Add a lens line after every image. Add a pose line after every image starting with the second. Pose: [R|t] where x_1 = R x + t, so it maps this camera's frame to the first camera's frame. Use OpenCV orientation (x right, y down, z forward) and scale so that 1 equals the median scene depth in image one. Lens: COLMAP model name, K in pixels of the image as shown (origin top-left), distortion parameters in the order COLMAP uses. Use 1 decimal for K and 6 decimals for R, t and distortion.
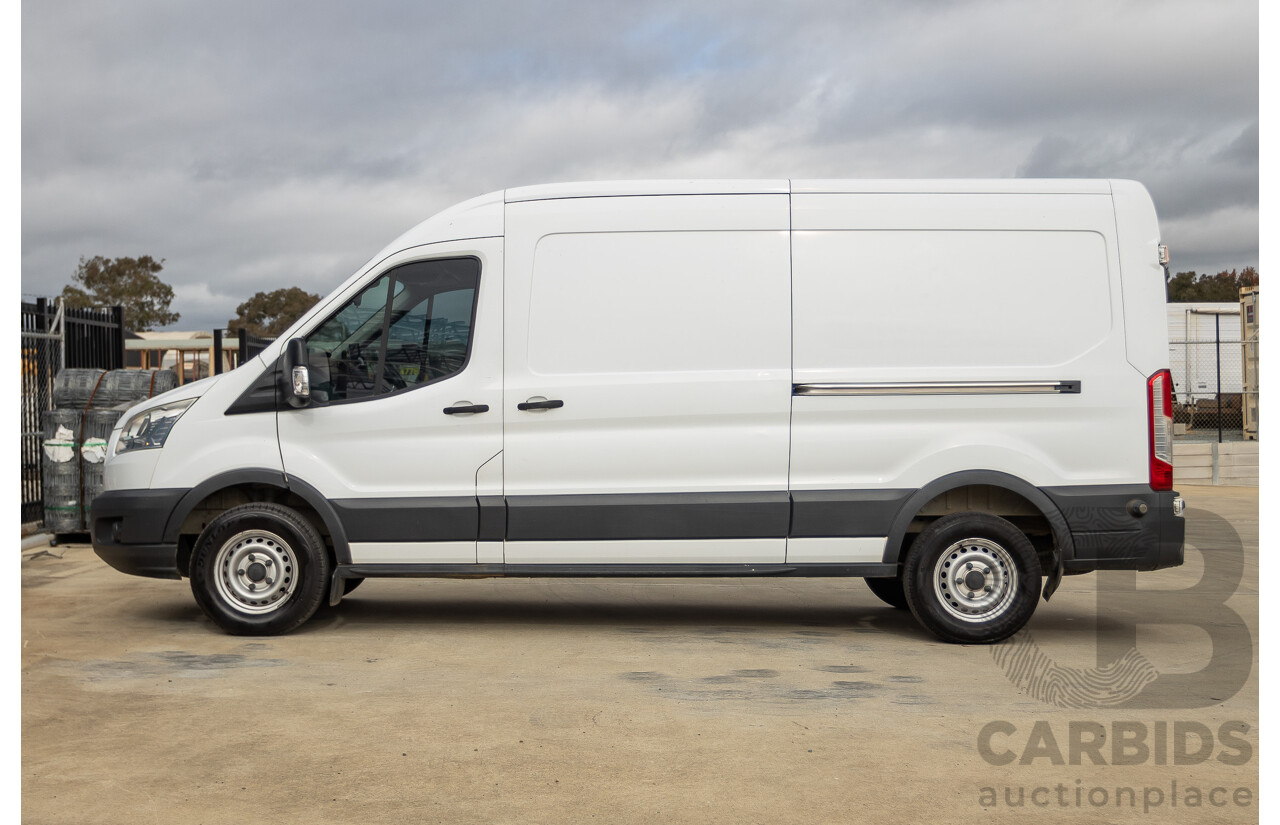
lens RADIAL K [[2225.3, 0, 620.6], [0, 2225.3, 409.7], [0, 0, 1]] dist [-0.016852, -0.026030]
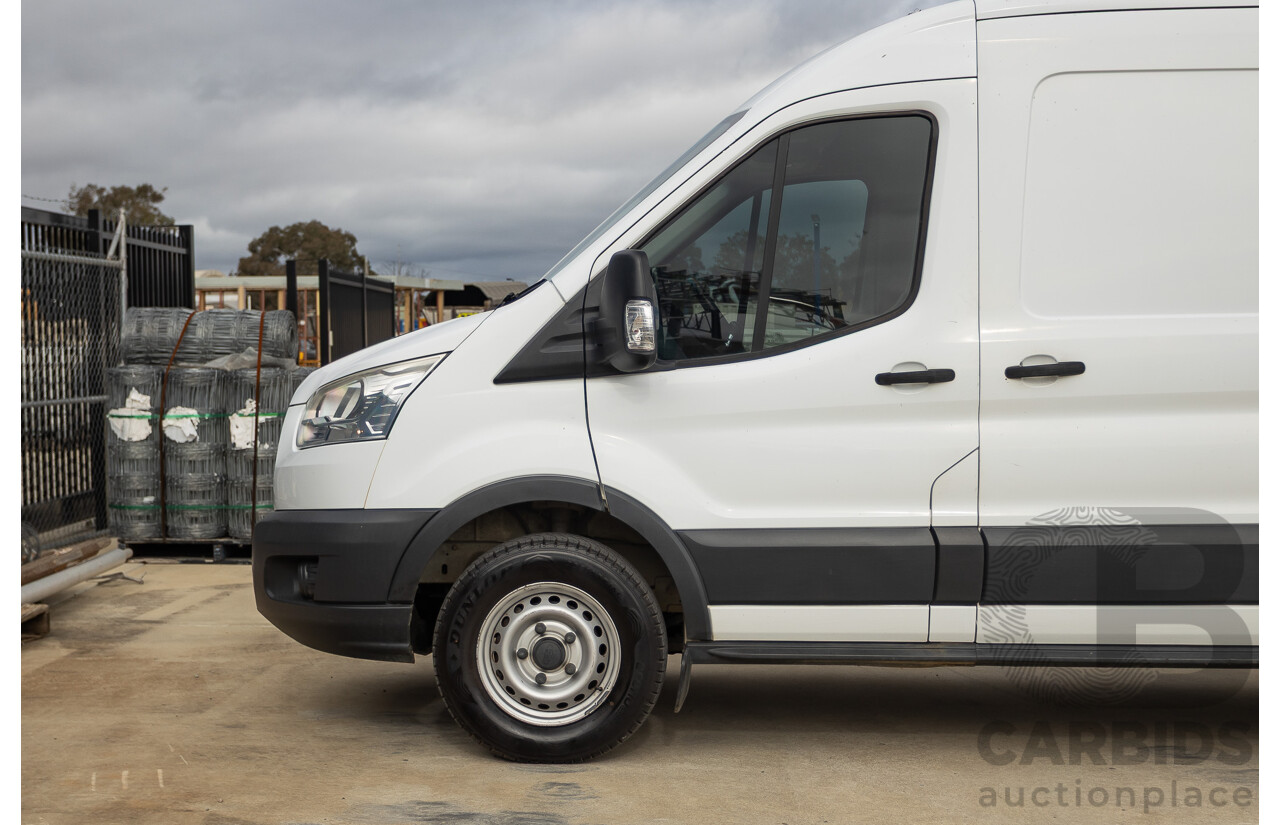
lens RADIAL K [[2370.2, 0, 547.7], [0, 2370.2, 409.9], [0, 0, 1]] dist [-0.035589, 0.053412]
pose [[0.999543, 0.006547, -0.029506, -0.145447], [-0.005930, 0.999763, 0.020933, -0.003847], [0.029636, -0.020748, 0.999345, 0.379307]]
